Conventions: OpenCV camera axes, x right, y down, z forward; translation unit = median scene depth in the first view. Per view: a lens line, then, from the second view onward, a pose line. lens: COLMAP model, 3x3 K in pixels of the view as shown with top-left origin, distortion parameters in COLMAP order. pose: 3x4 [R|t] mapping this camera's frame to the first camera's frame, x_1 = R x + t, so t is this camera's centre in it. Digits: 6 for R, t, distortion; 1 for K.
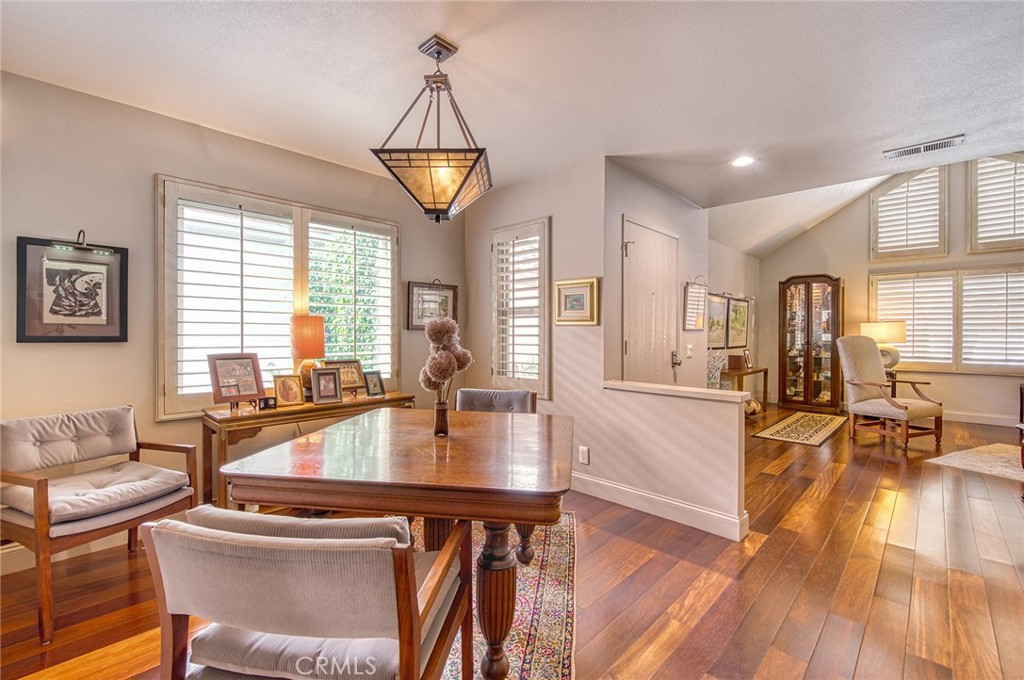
lens RADIAL K [[458.3, 0, 510.4], [0, 458.3, 338.3], [0, 0, 1]] dist [-0.006806, -0.002547]
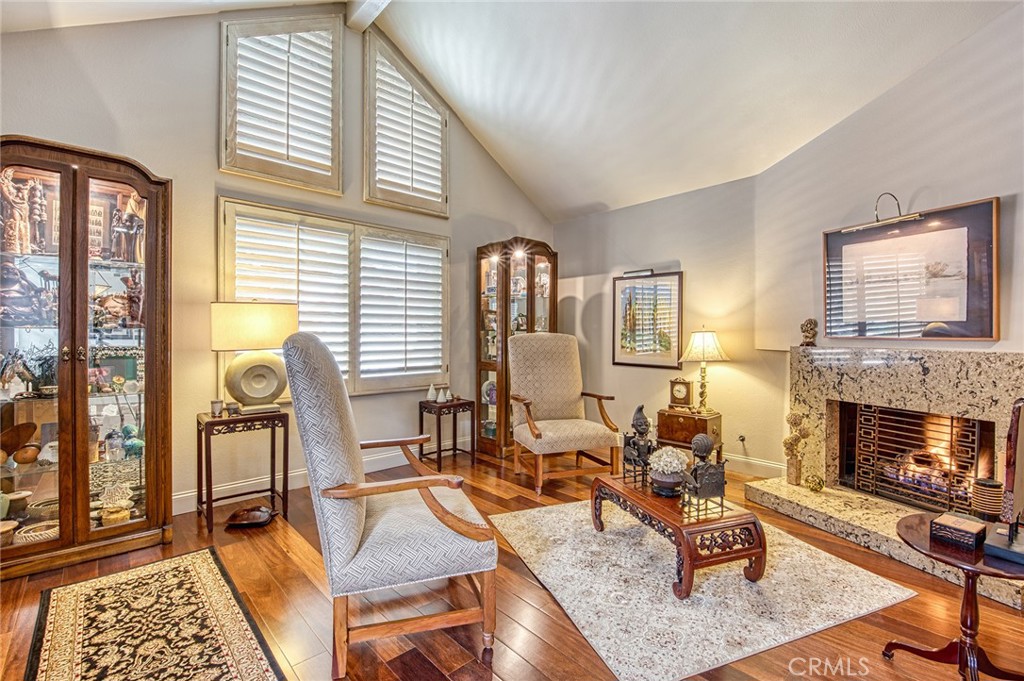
lens RADIAL K [[458.3, 0, 513.5], [0, 458.3, 333.3], [0, 0, 1]] dist [-0.006806, -0.002547]
pose [[0.075355, -0.001328, 0.997156, 0.369775], [0.009260, 0.999957, 0.000632, -0.003450], [-0.997114, 0.009186, 0.075364, 0.695173]]
